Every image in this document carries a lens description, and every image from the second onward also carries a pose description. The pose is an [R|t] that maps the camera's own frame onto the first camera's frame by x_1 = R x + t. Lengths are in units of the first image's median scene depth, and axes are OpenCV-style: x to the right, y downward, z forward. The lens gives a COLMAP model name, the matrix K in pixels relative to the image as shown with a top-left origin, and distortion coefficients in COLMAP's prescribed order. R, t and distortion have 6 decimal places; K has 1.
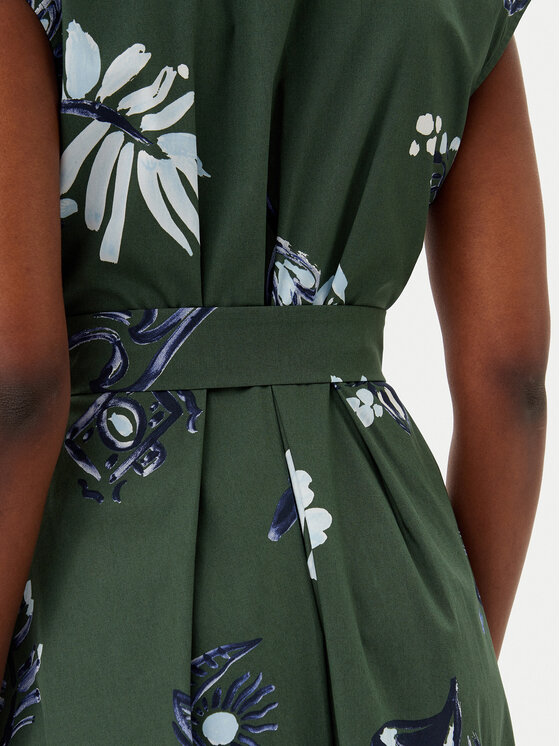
lens RADIAL K [[1052.6, 0, 280.0], [0, 1052.6, 373.0], [0, 0, 1]] dist [0.024032, 0.036258]
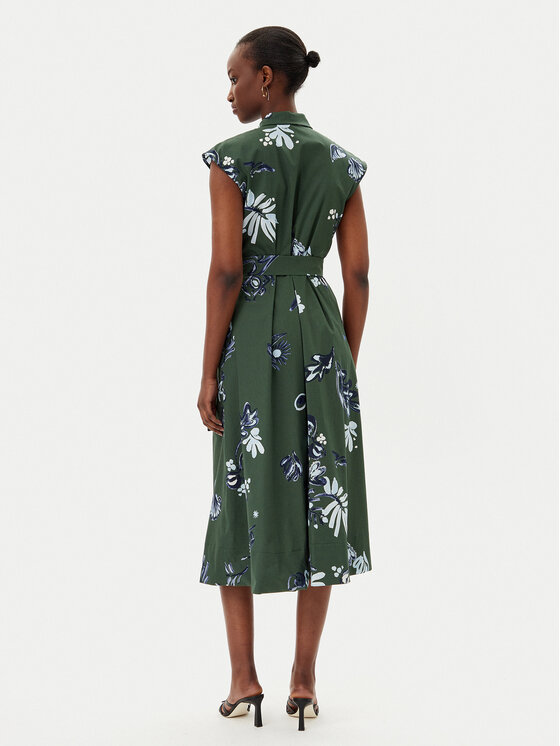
lens RADIAL K [[1117.2, 0, 280.0], [0, 1117.2, 373.0], [0, 0, 1]] dist [-0.173423, 0.015833]
pose [[0.999223, 0.026820, -0.028898, 0.081949], [-0.026431, 0.999556, 0.013759, 0.337032], [0.029254, -0.012985, 0.999488, -3.361771]]
